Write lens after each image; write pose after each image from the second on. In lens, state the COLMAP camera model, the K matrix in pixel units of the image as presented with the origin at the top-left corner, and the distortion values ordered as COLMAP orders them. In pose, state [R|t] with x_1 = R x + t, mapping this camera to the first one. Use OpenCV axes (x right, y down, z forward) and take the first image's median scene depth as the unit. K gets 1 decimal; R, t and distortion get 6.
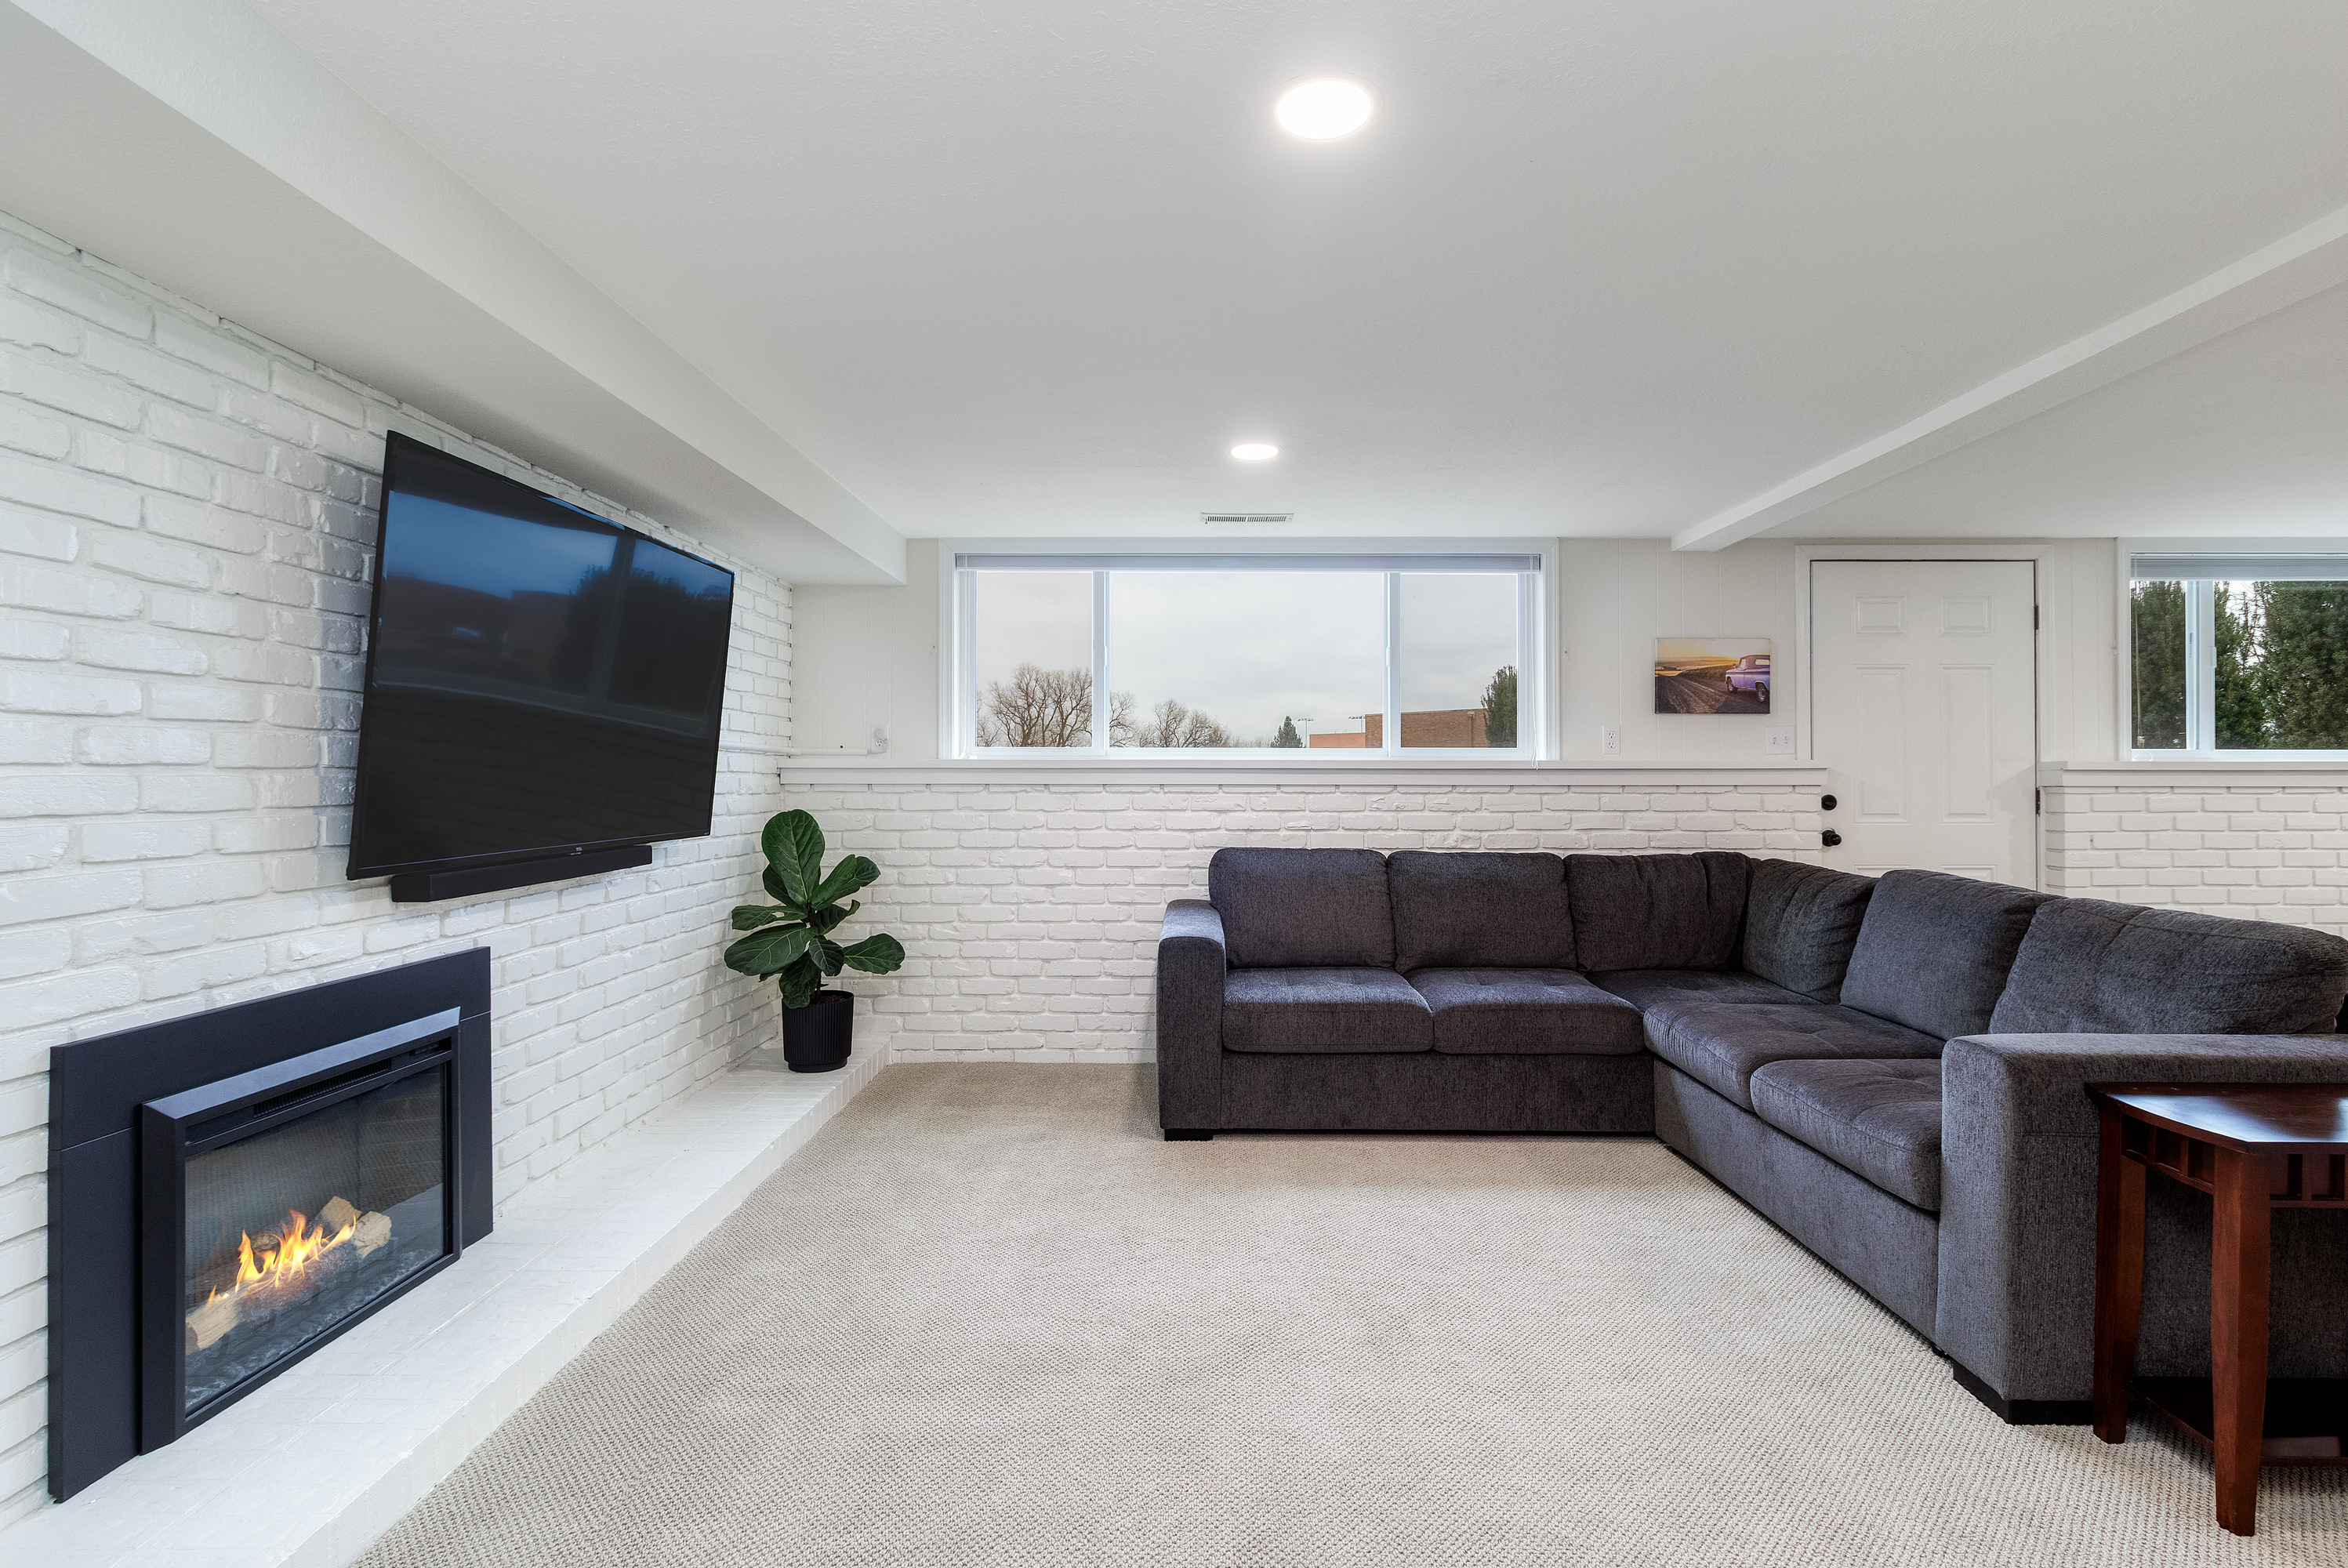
lens RADIAL K [[1098.0, 0, 1190.1], [0, 1098.0, 774.8], [0, 0, 1]] dist [0.004096, -0.000555]
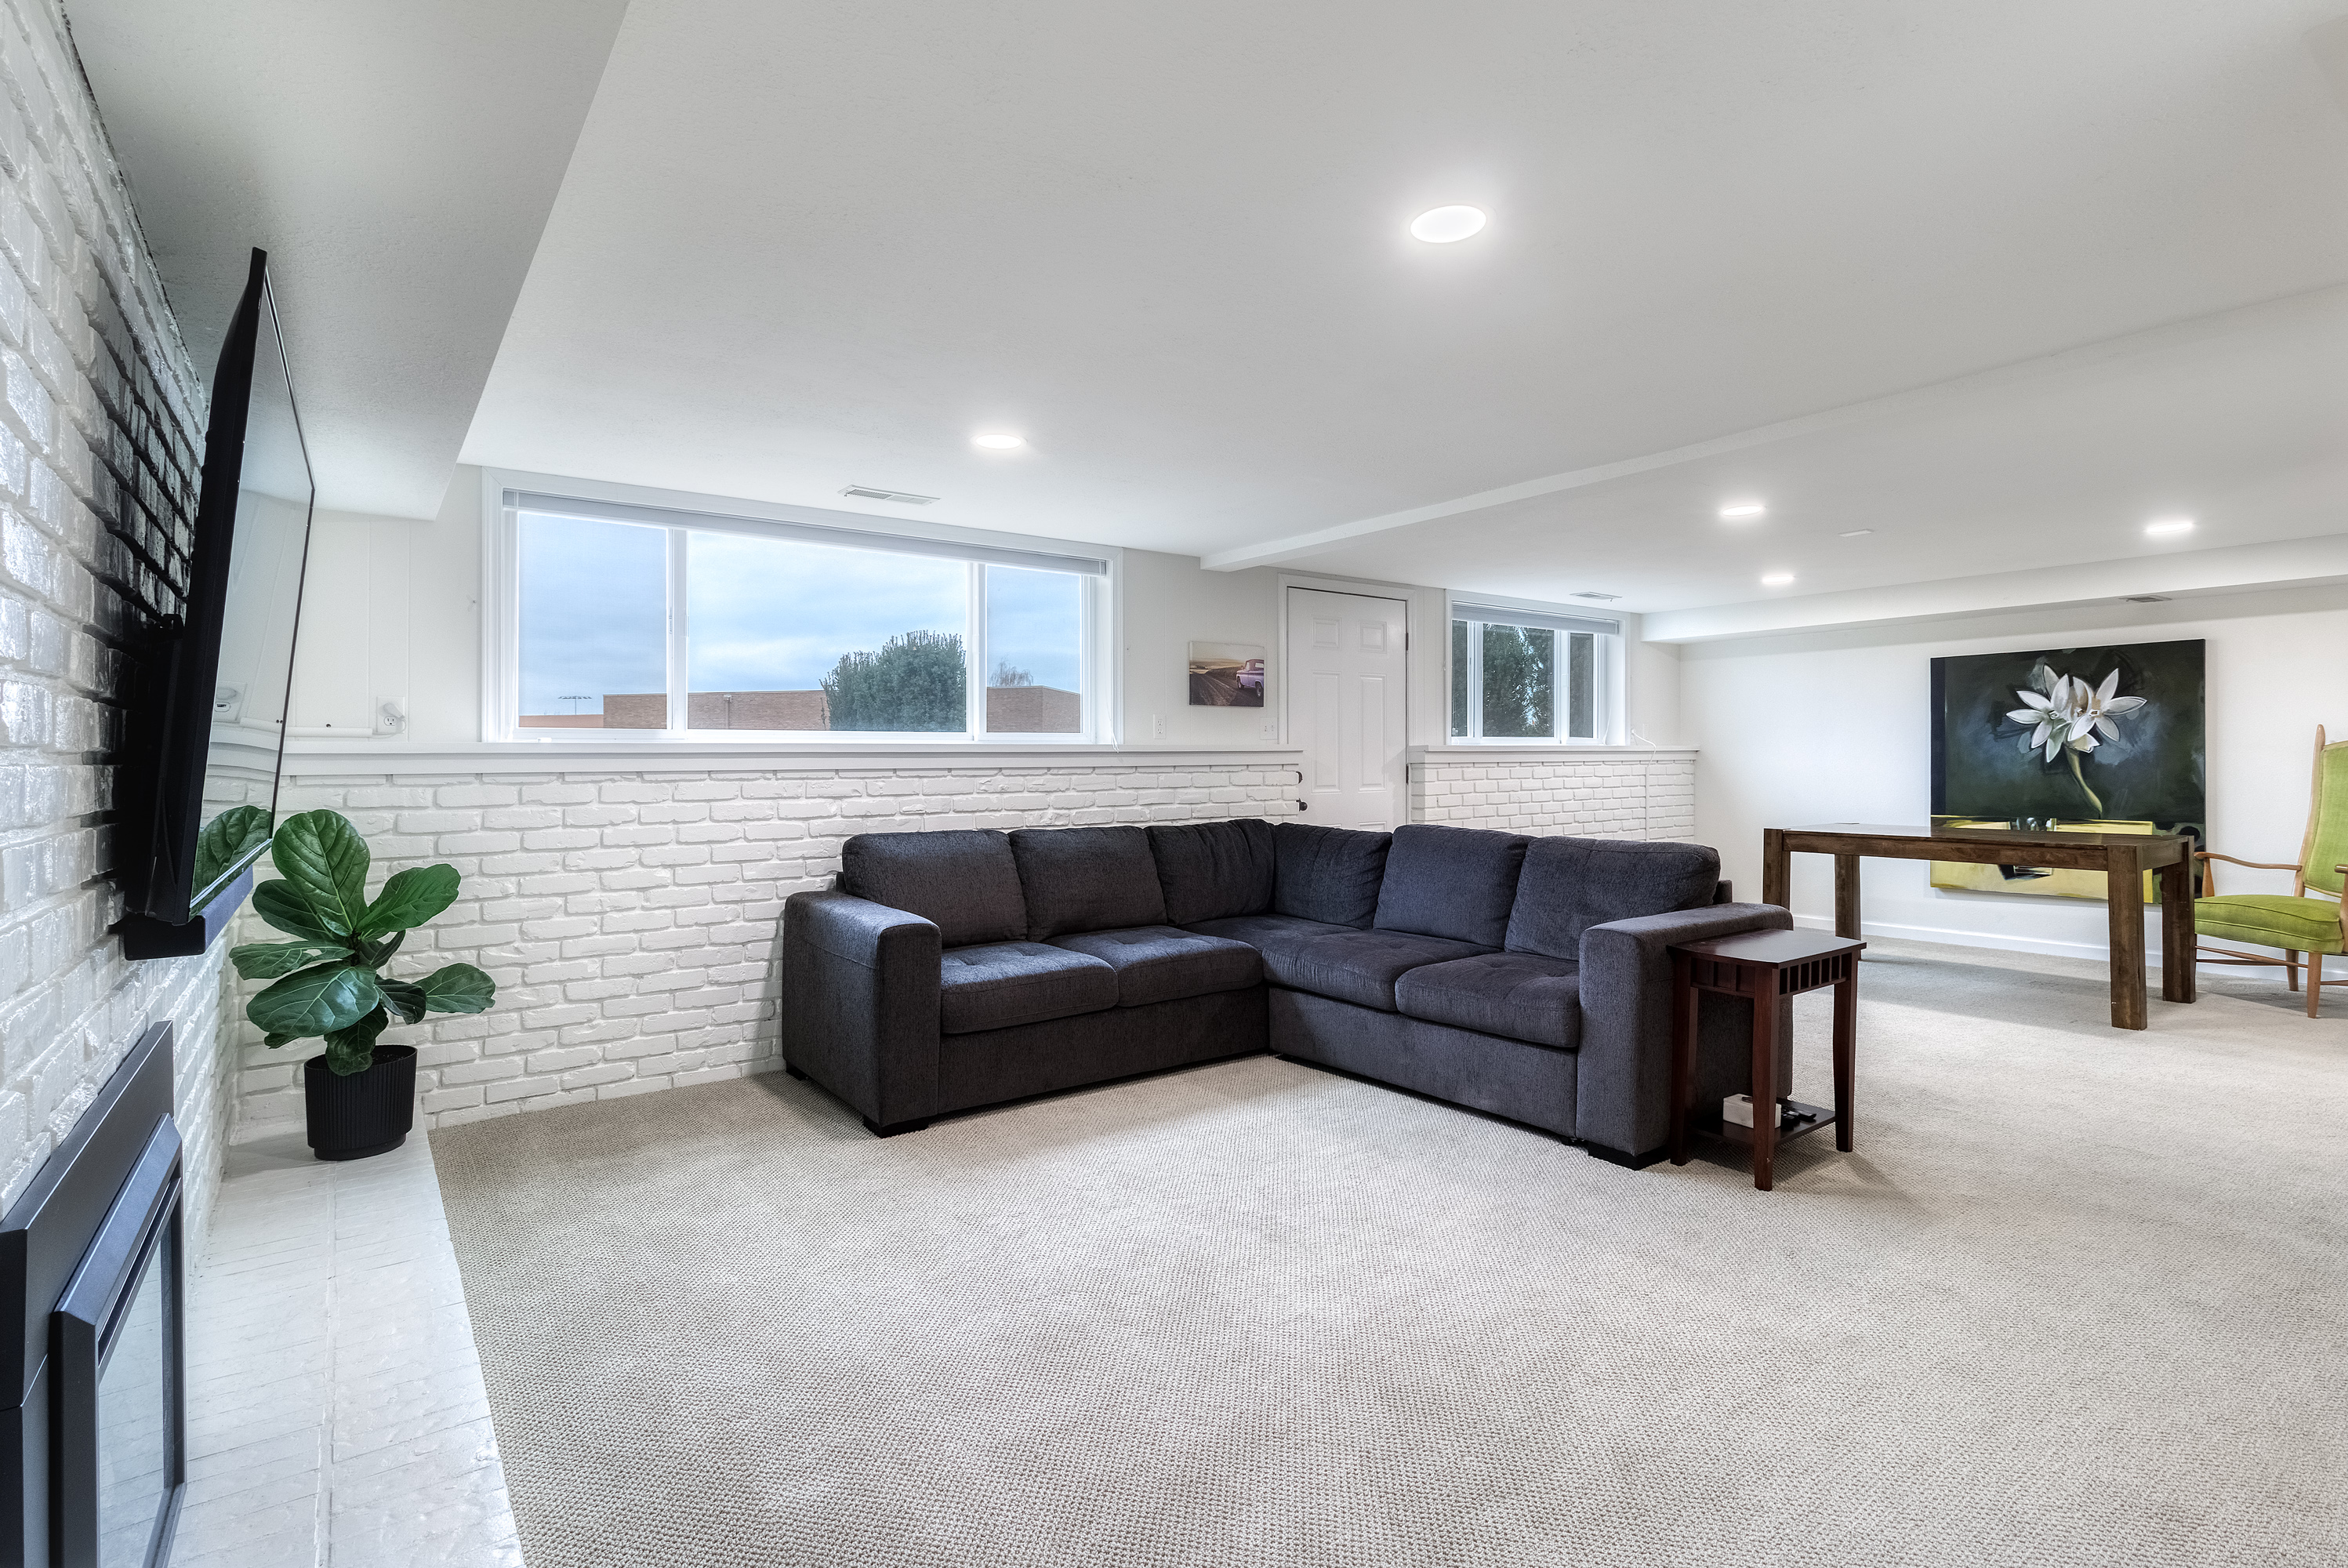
lens RADIAL K [[1098.0, 0, 1166.7], [0, 1098.0, 769.6], [0, 0, 1]] dist [0.004096, -0.000555]
pose [[0.809378, -0.012583, 0.587153, -0.332694], [0.006974, 0.999906, 0.011815, -0.000097], [-0.587246, -0.005468, 0.809390, 0.064738]]
